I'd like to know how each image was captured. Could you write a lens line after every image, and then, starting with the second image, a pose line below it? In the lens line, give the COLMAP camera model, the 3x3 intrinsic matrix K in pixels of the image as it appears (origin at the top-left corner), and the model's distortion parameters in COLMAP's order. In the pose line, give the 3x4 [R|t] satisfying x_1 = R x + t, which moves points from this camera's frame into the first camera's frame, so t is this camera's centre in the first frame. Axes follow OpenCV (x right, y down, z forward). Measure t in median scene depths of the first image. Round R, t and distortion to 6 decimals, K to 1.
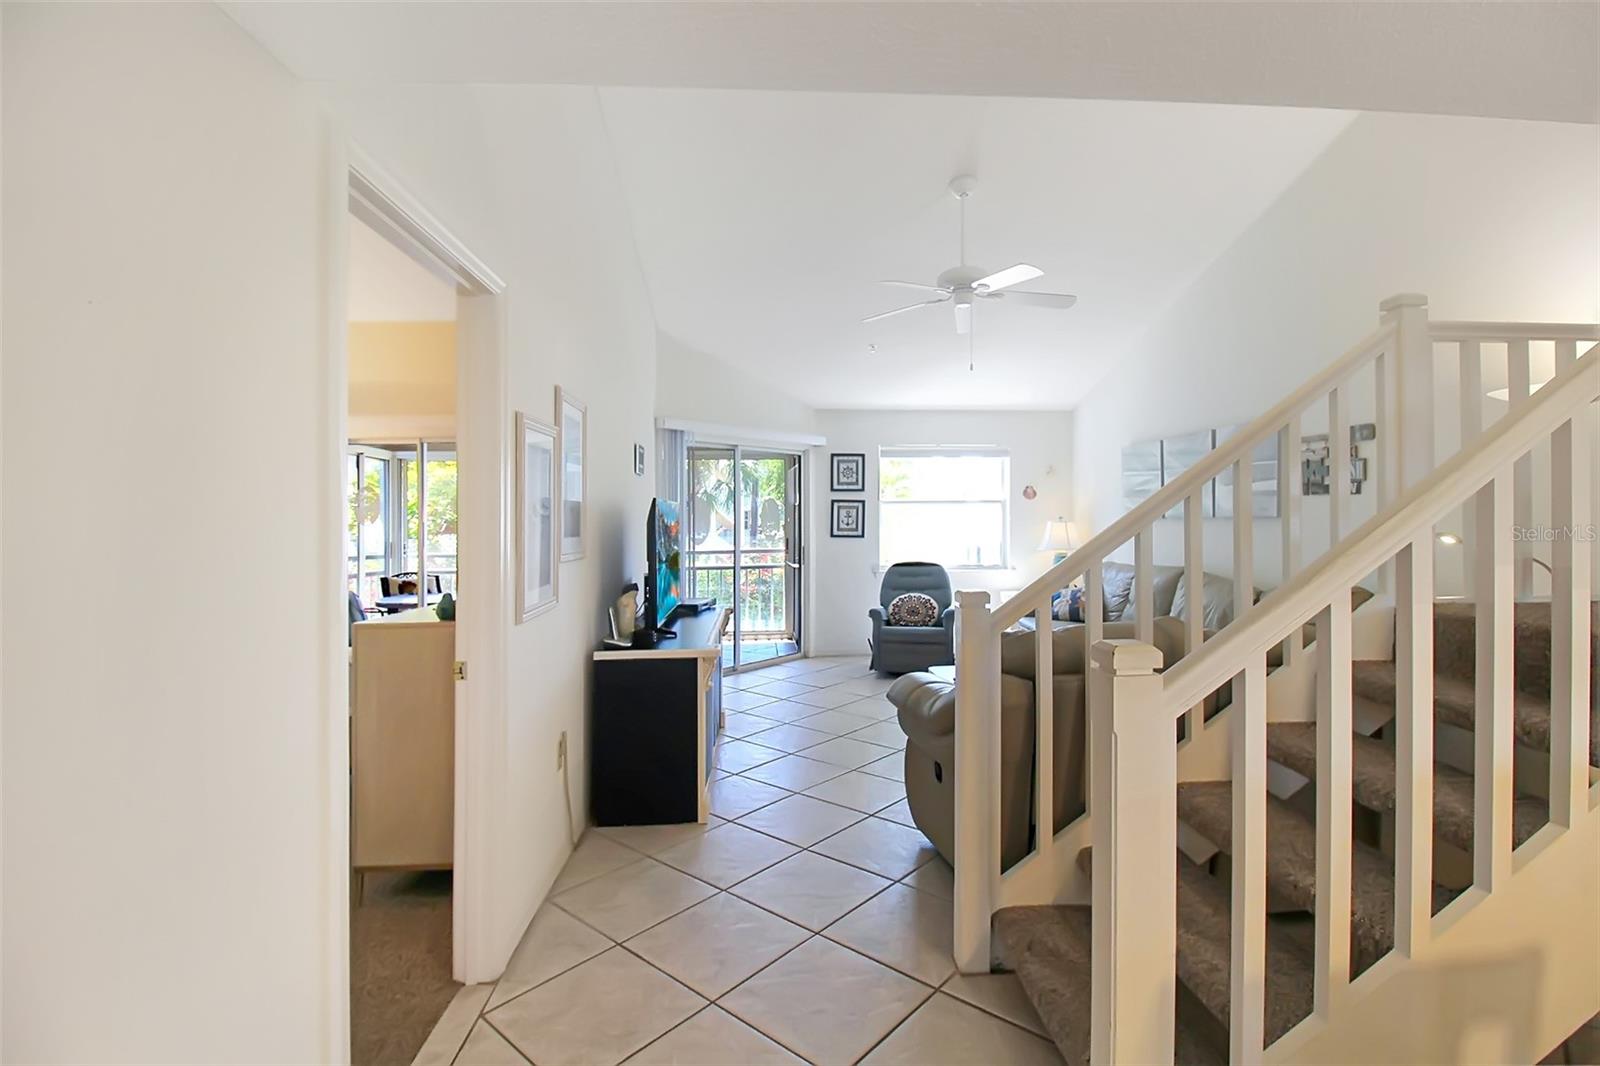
lens RADIAL K [[767.1, 0, 812.5], [0, 767.1, 527.8], [0, 0, 1]] dist [-0.001404, -0.000700]
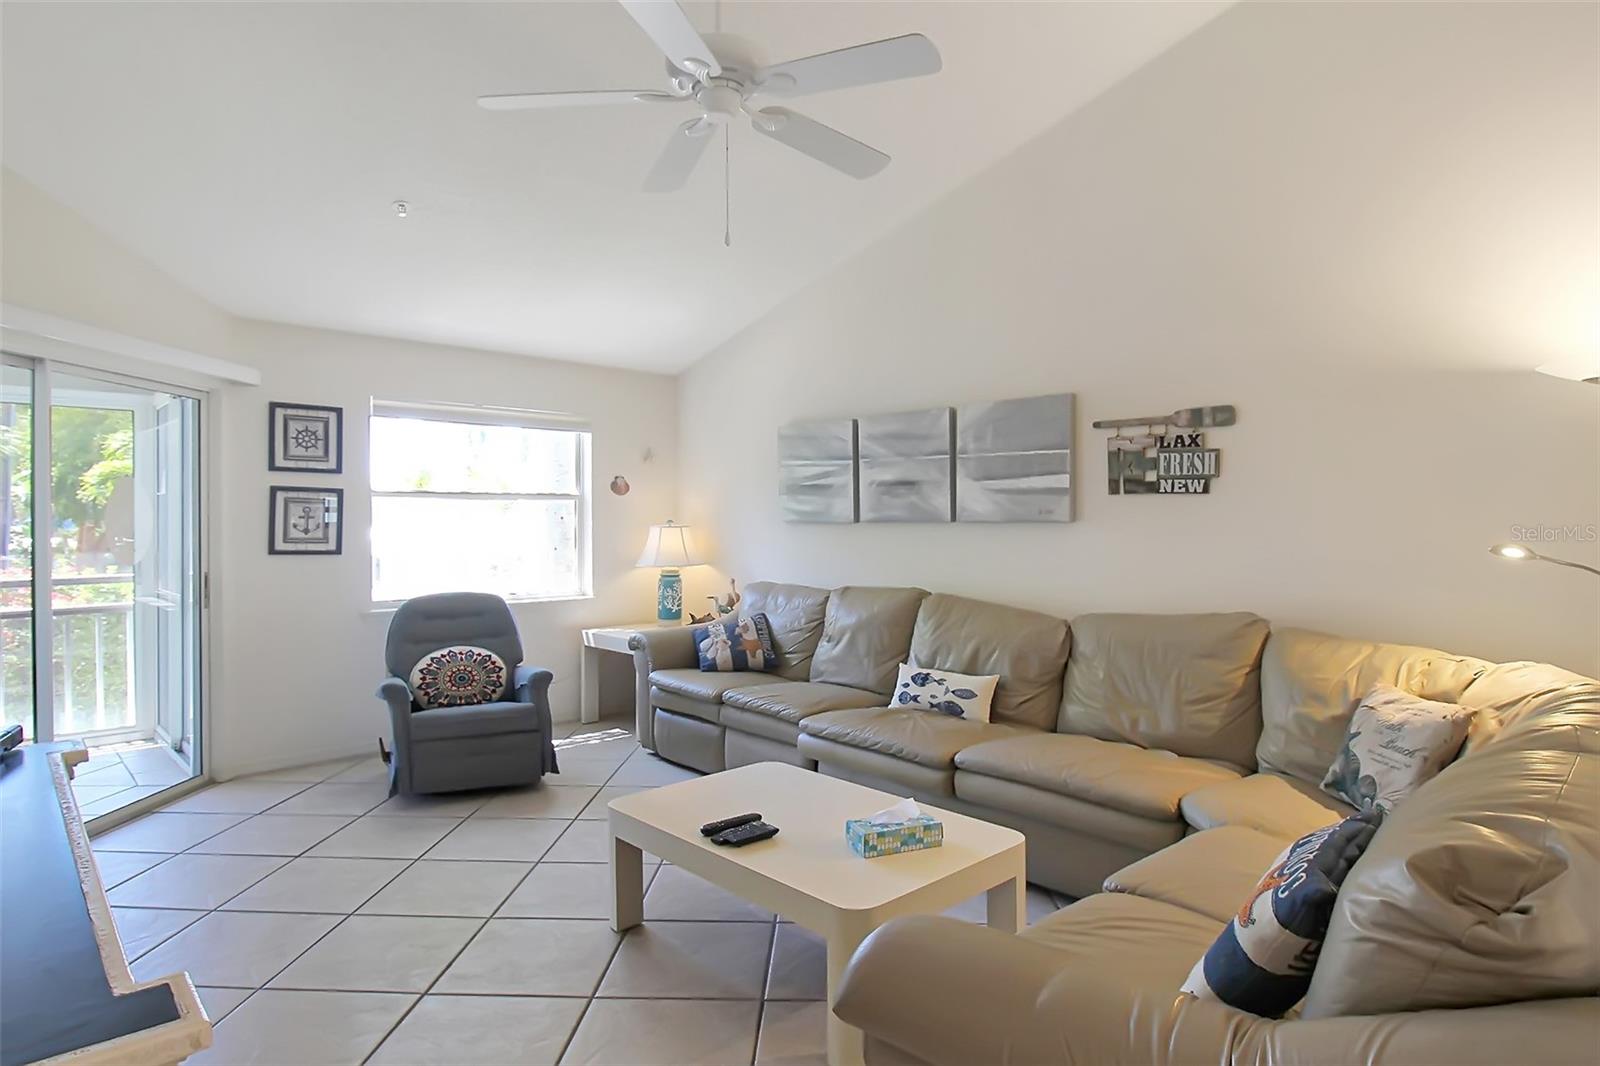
lens RADIAL K [[767.1, 0, 812.5], [0, 767.1, 527.8], [0, 0, 1]] dist [-0.001404, -0.000700]
pose [[0.735228, -0.001162, 0.677819, -0.068550], [0.003836, 0.999990, -0.002447, -0.004583], [-0.677809, 0.004399, 0.735225, 0.373100]]
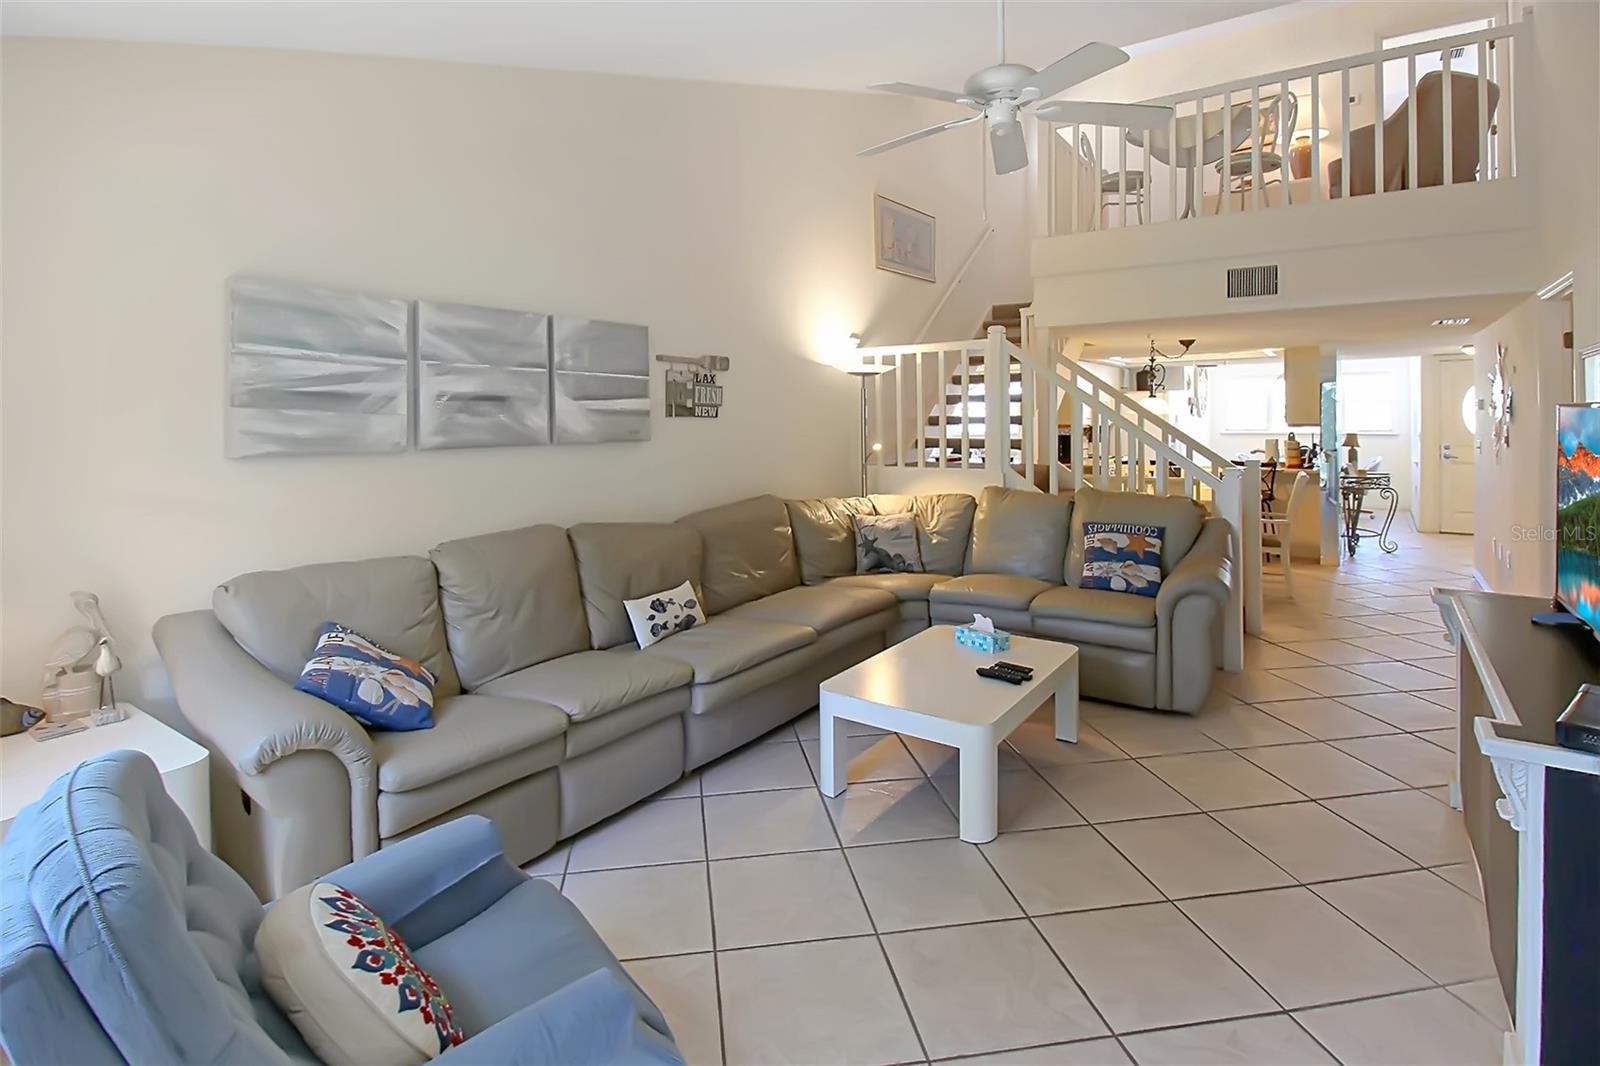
lens RADIAL K [[803.4, 0, 802.3], [0, 803.4, 427.6], [0, 0, 1]] dist [-0.001881, -0.000279]
pose [[-0.768676, 0.006806, 0.639602, -0.073561], [0.023032, 0.999589, 0.017042, -0.025145], [-0.639223, 0.027831, -0.768517, 0.983631]]
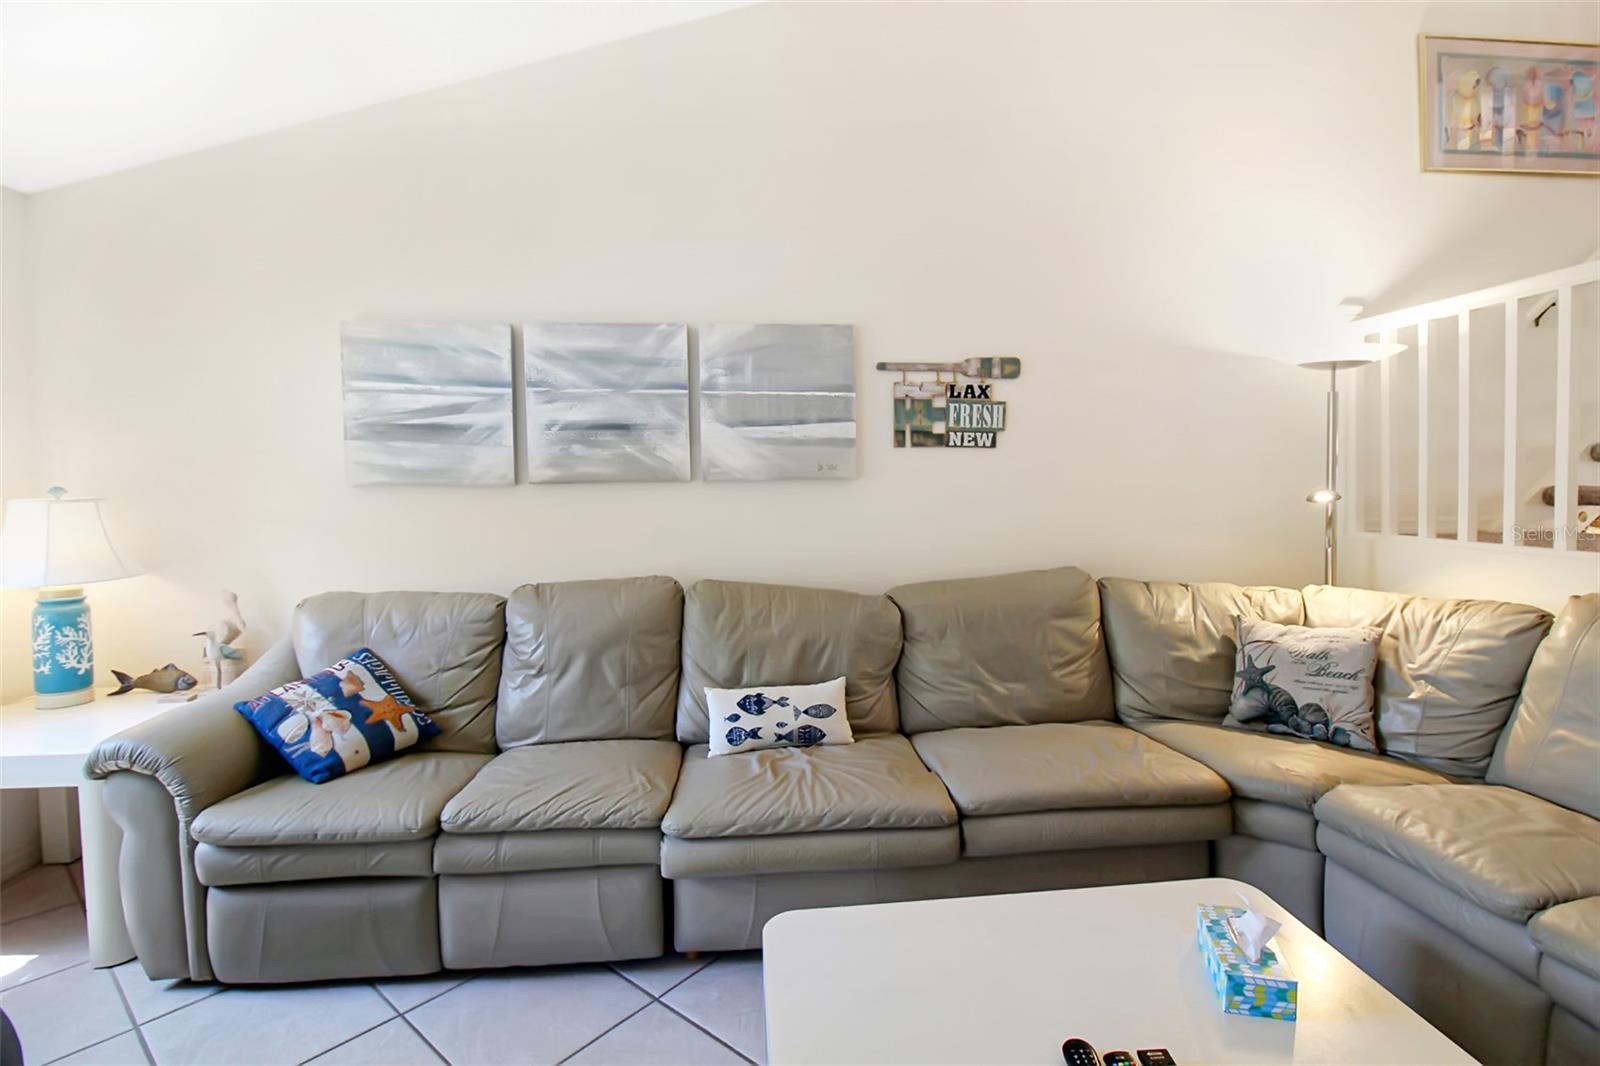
lens RADIAL K [[779.2, 0, 743.1], [0, 779.2, 502.7], [0, 0, 1]] dist [0.002010, -0.012851]
pose [[-0.014343, -0.025659, 0.999568, -0.034962], [0.024164, 0.999370, 0.026001, -0.008505], [-0.999605, 0.024527, -0.013714, 0.680839]]
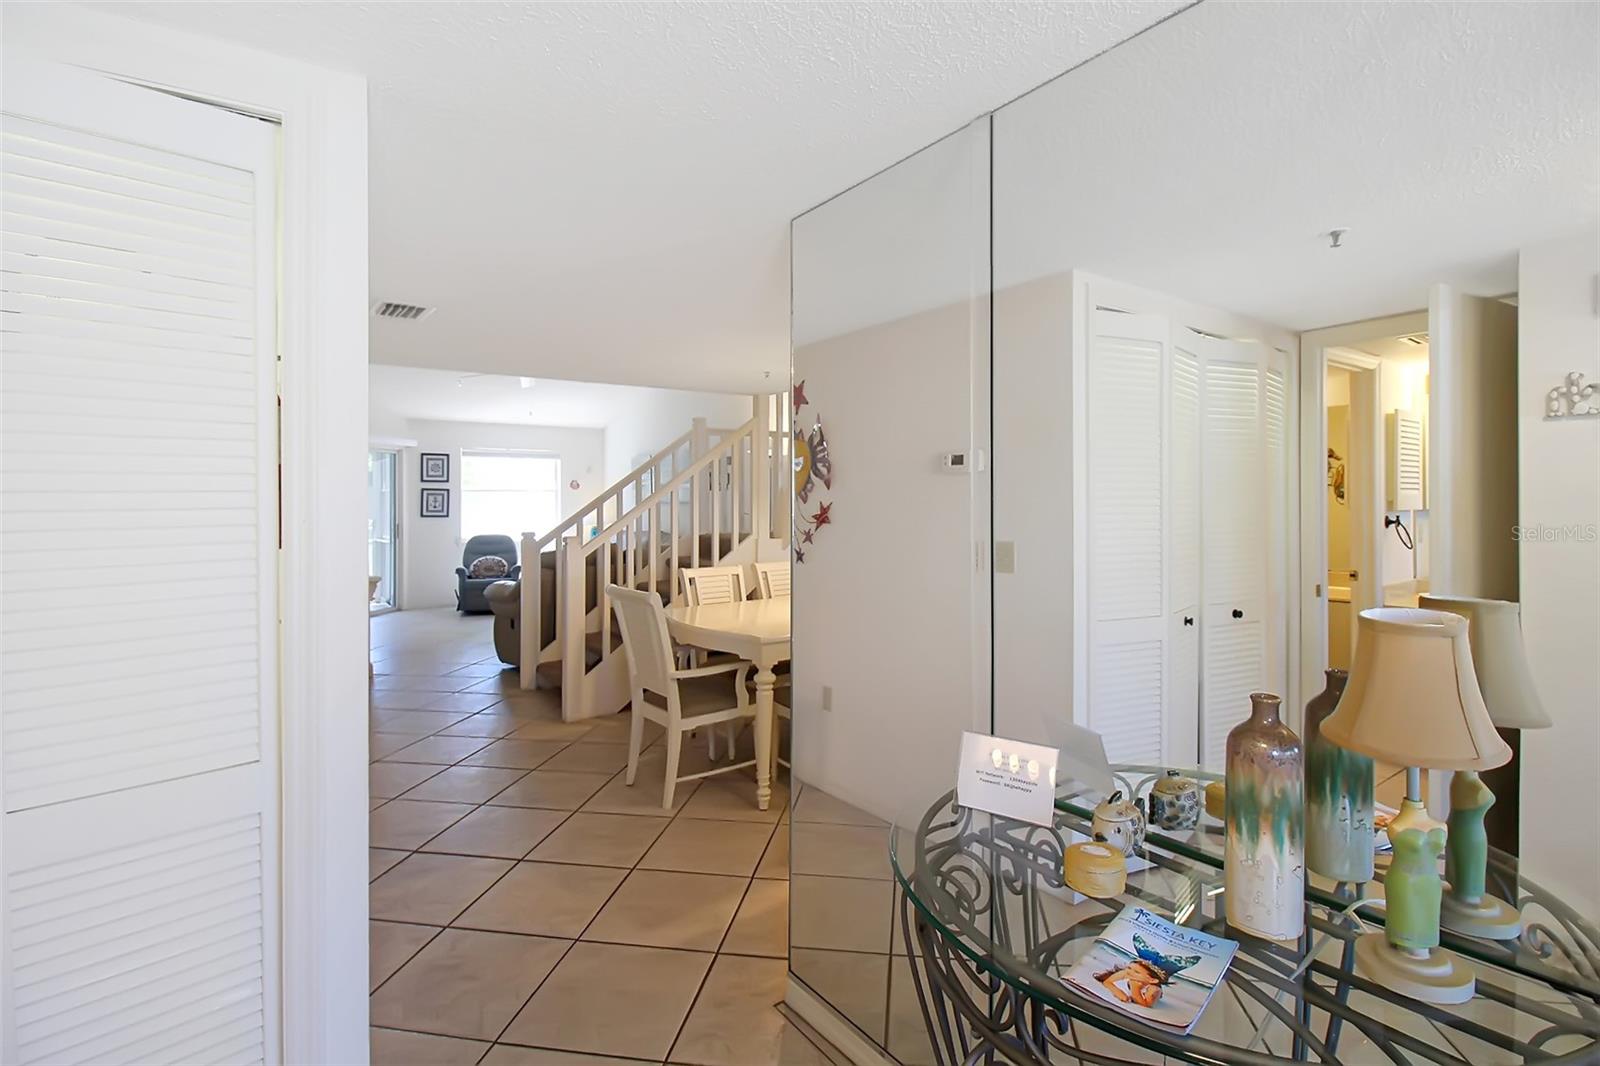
lens RADIAL K [[745.9, 0, 772.7], [0, 745.9, 501.1], [0, 0, 1]] dist [-0.001071, -0.000187]
pose [[0.871917, 0.002763, 0.489646, -0.083554], [0.004810, 0.999888, -0.014206, 0.006507], [-0.489630, 0.014741, 0.871806, -0.440033]]
